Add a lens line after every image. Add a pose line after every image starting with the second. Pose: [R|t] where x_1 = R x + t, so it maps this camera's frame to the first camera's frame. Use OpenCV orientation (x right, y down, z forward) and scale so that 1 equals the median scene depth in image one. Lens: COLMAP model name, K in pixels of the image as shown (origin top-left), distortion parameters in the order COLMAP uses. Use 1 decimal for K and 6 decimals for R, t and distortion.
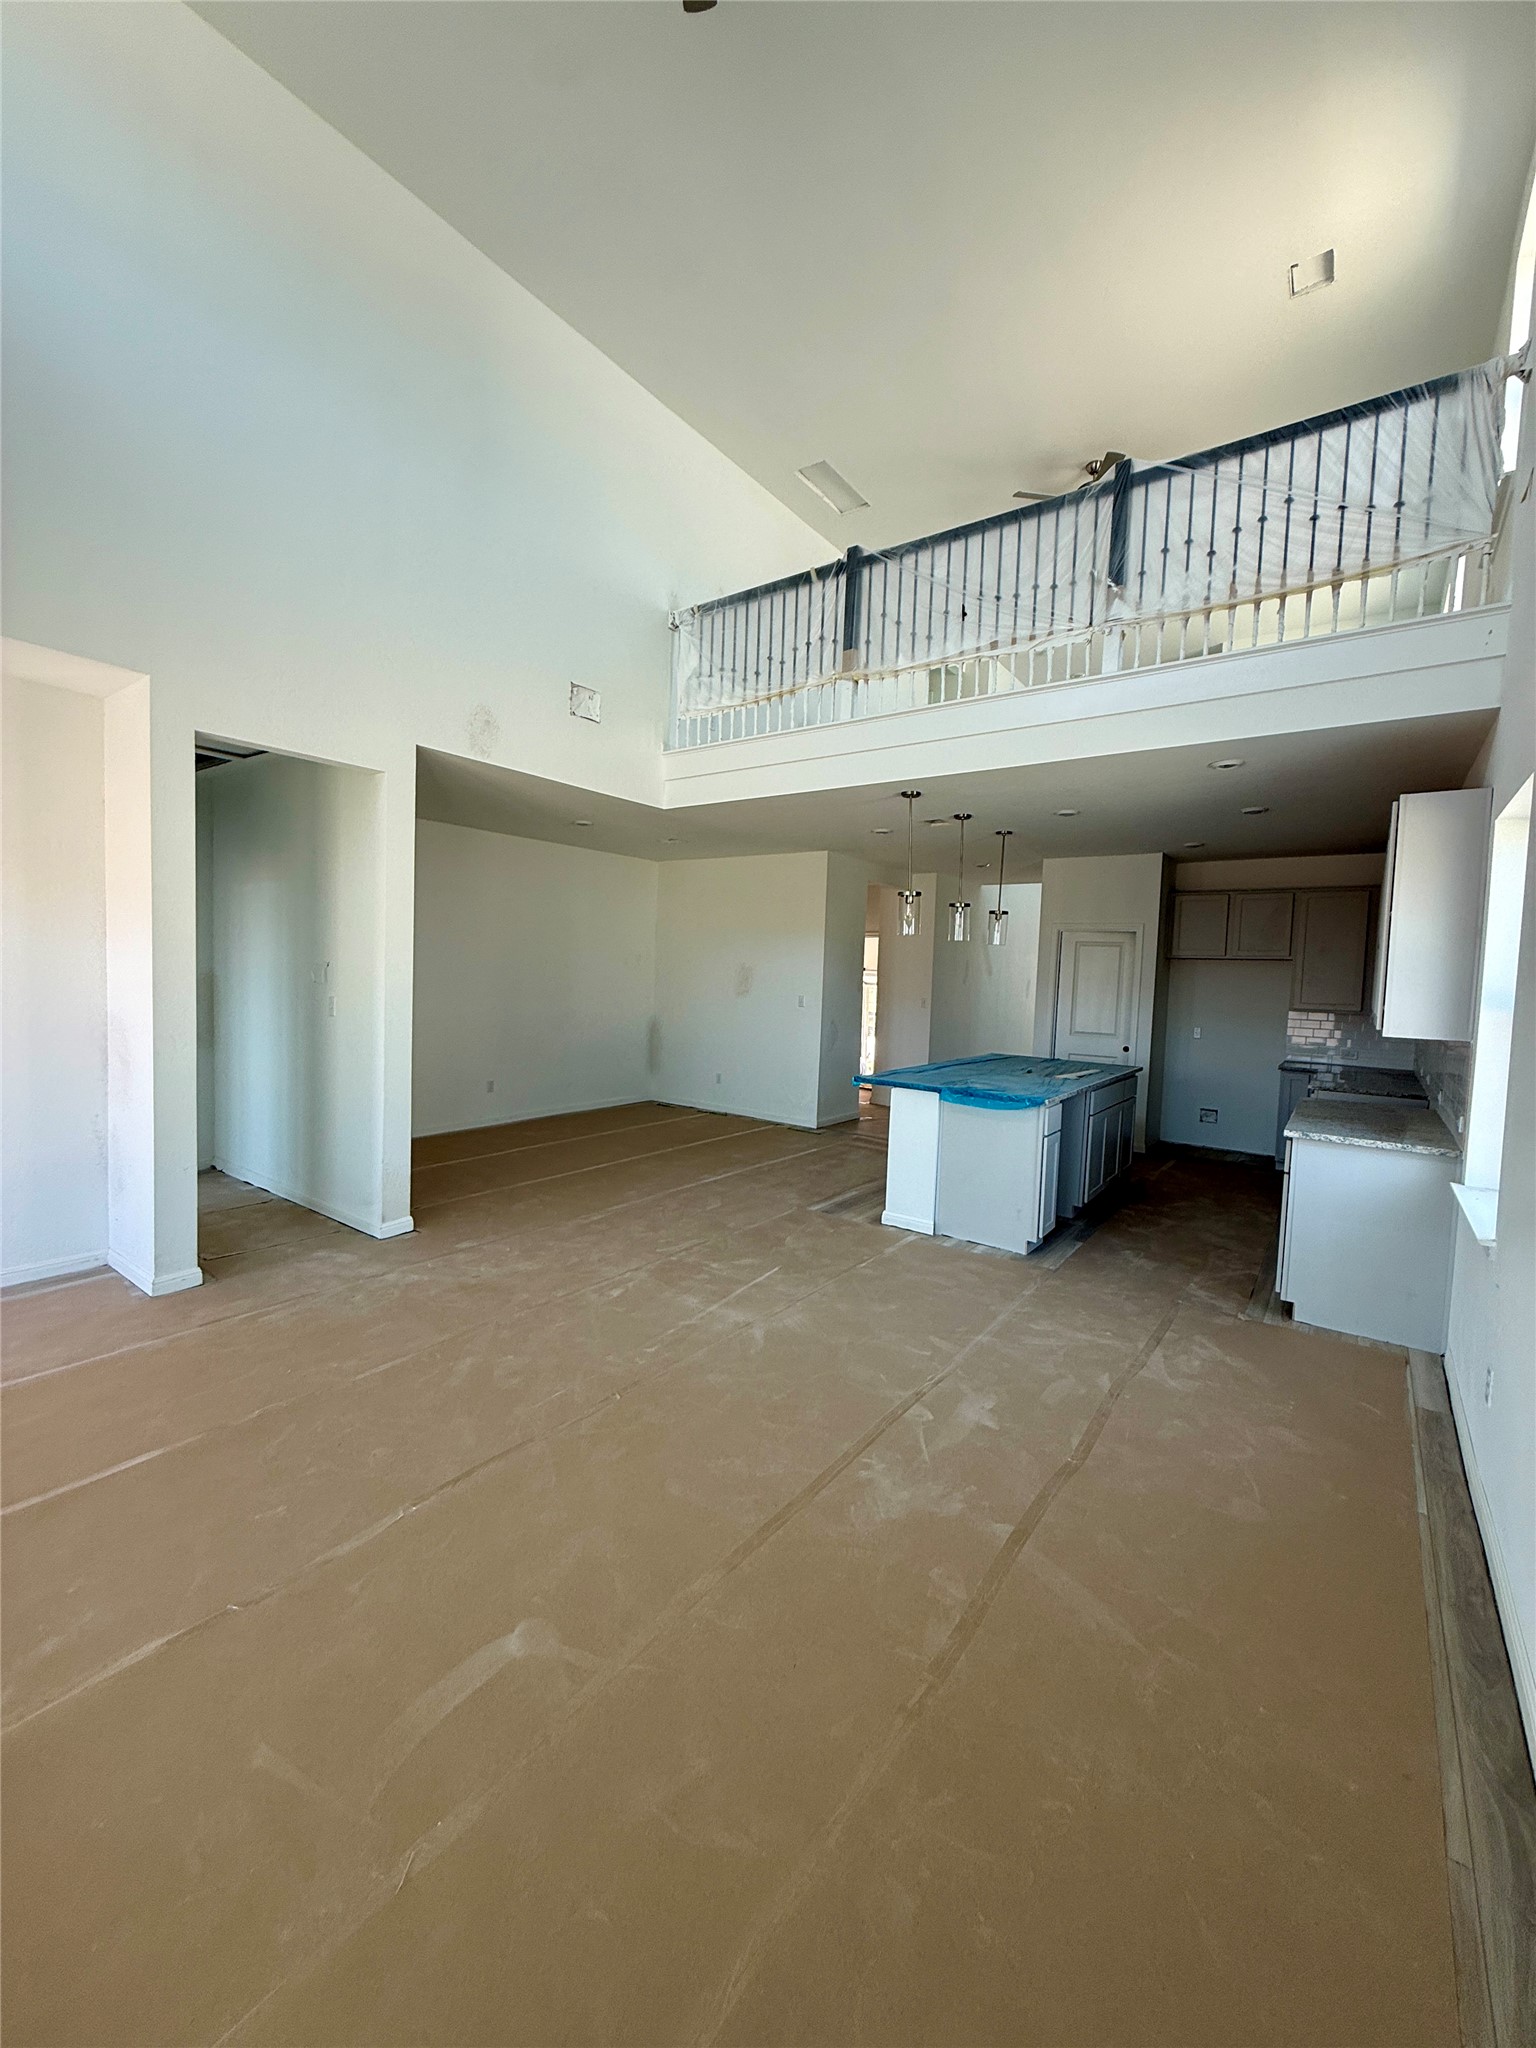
lens RADIAL K [[810.4, 0, 767.9], [0, 810.4, 1017.5], [0, 0, 1]] dist [-0.001132, -0.000012]
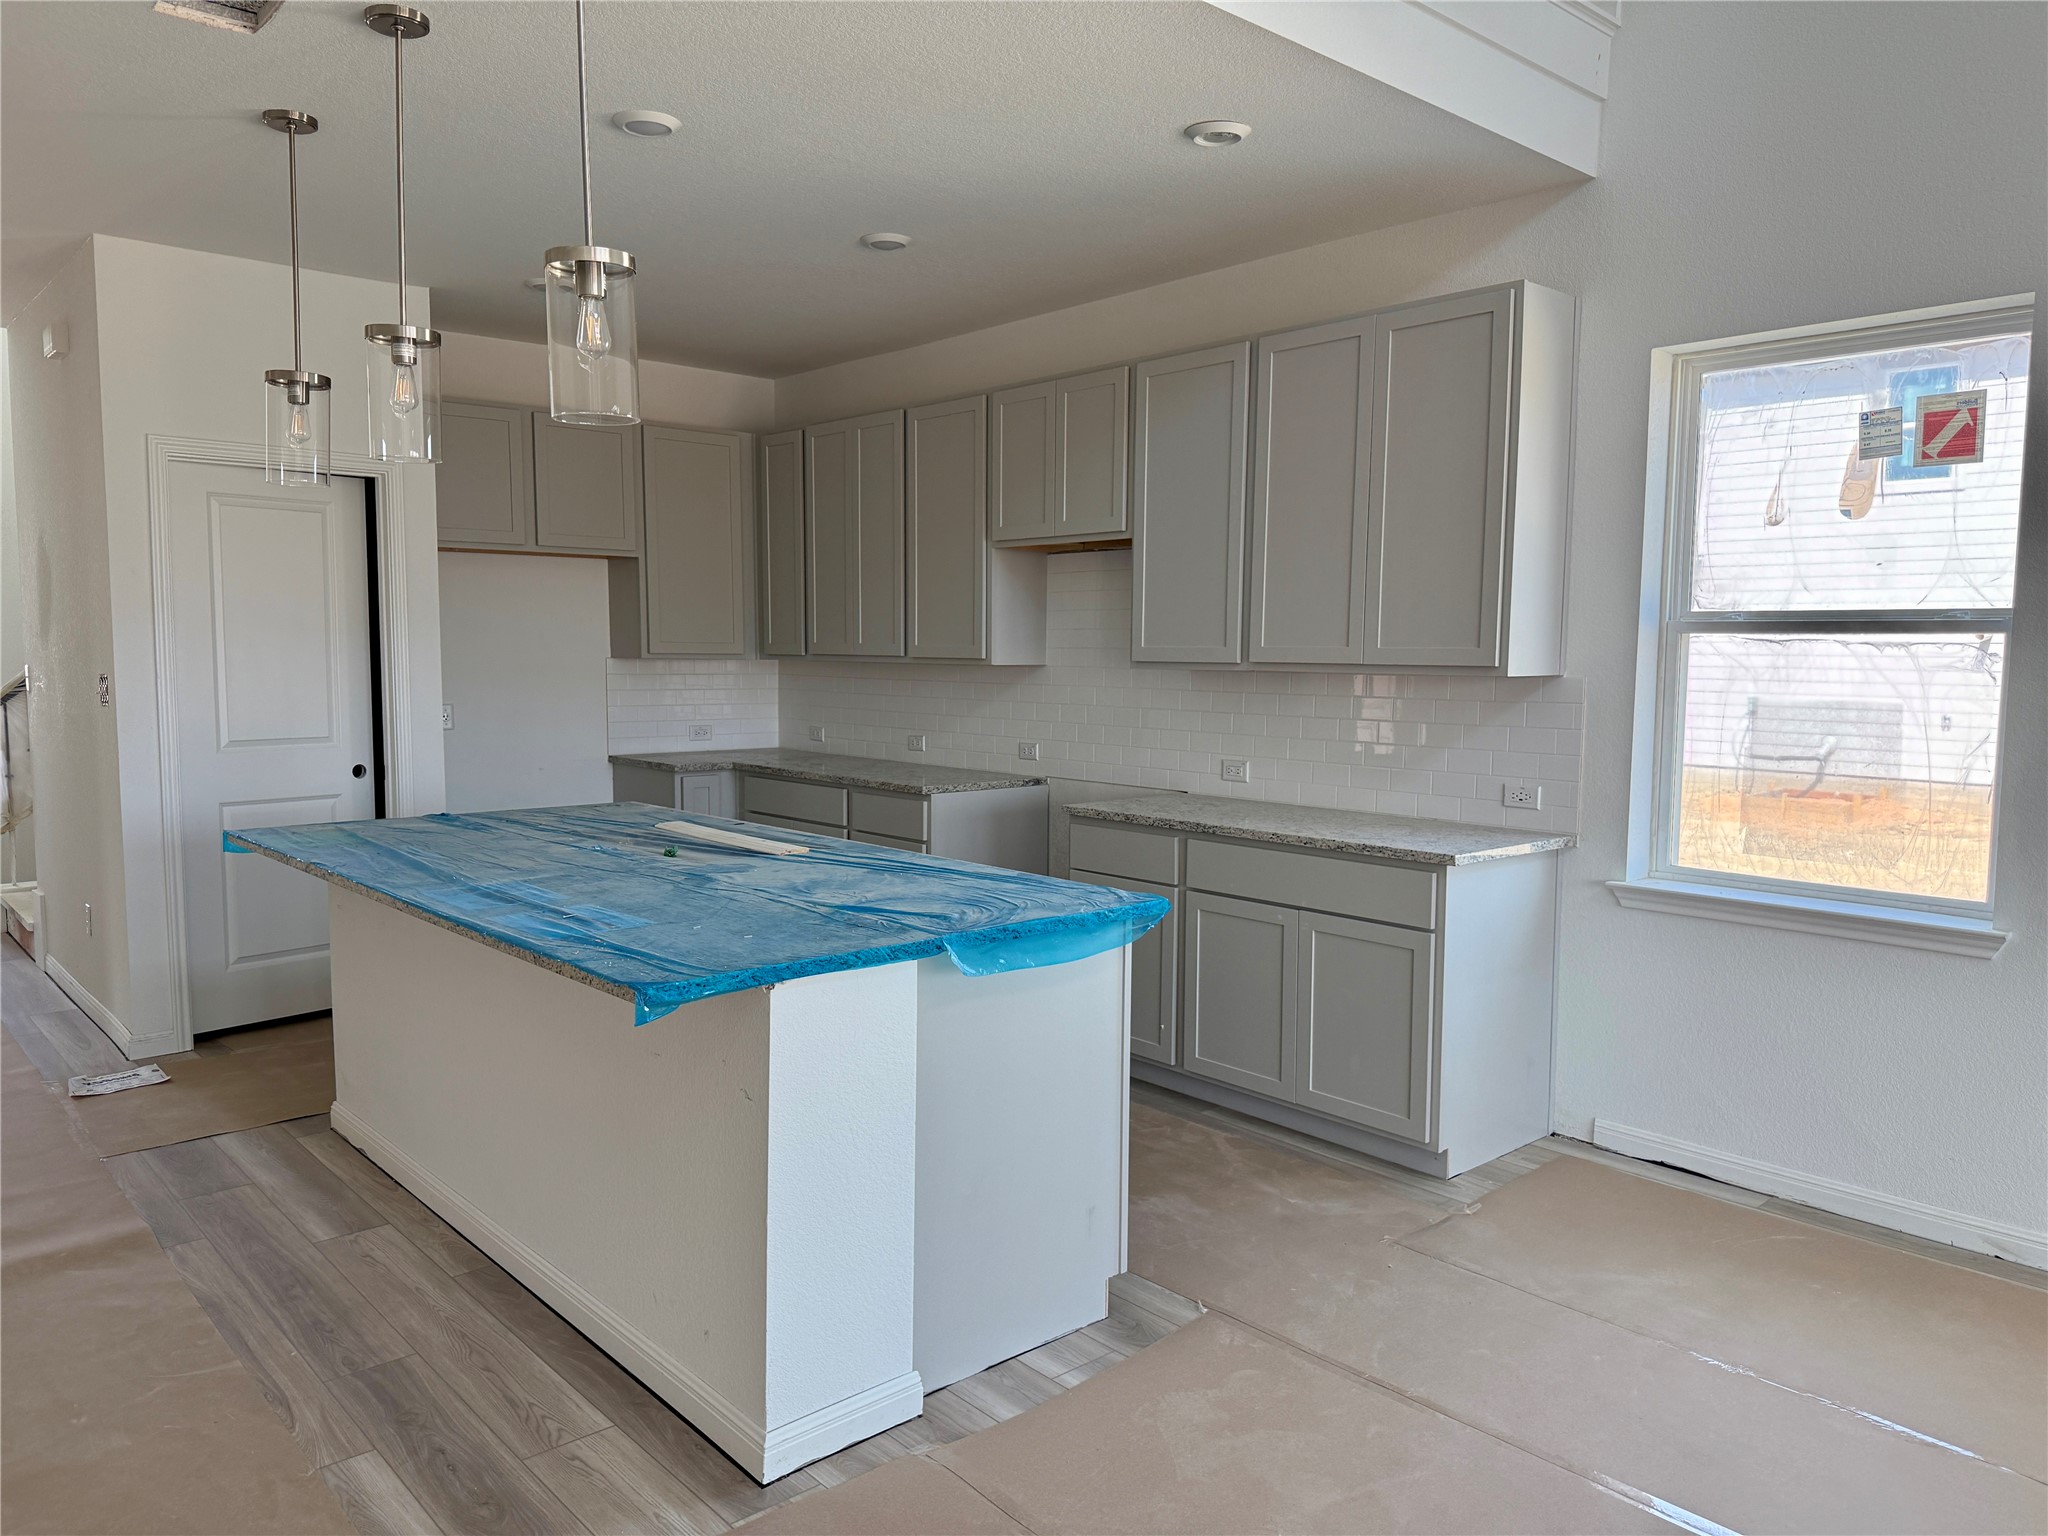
lens RADIAL K [[1452.4, 0, 1016.2], [0, 1452.4, 777.8], [0, 0, 1]] dist [0.032643, 0.002354]
pose [[0.213895, -0.125380, 0.968777, -0.325229], [0.060451, 0.991527, 0.114977, -0.037904], [-0.974984, 0.033971, 0.219662, 0.900775]]
